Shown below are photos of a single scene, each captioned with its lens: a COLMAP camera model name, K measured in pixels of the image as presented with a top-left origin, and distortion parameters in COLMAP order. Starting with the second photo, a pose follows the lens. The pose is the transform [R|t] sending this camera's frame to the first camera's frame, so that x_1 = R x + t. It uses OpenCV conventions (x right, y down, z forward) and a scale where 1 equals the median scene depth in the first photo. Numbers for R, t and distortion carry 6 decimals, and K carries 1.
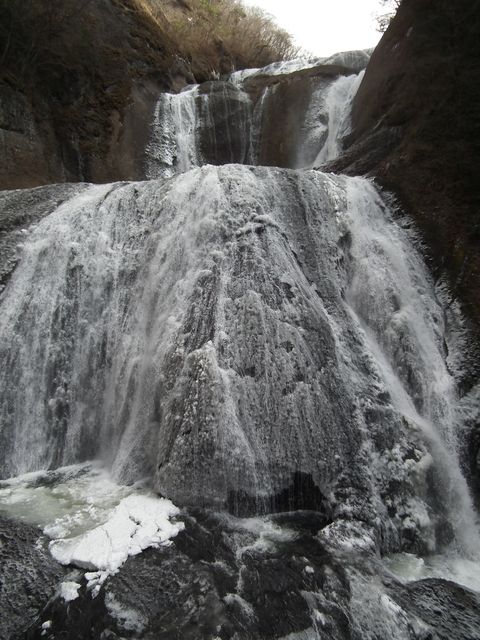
lens RADIAL K [[443.7, 0, 244.7], [0, 443.7, 317.1], [0, 0, 1]] dist [-0.003474, -0.001224]
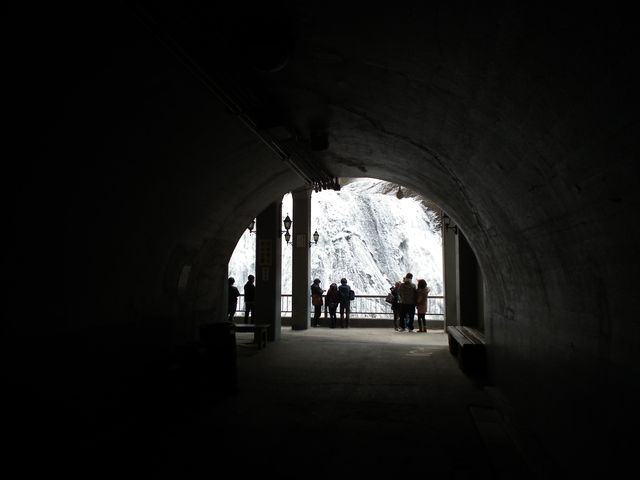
lens RADIAL K [[443.7, 0, 318.5], [0, 443.7, 240.4], [0, 0, 1]] dist [-0.003474, -0.001224]
pose [[0.996996, 0.020616, 0.074665, -0.170810], [-0.010233, 0.990537, -0.136860, 0.015864], [-0.076780, 0.135685, 0.987772, -0.443587]]
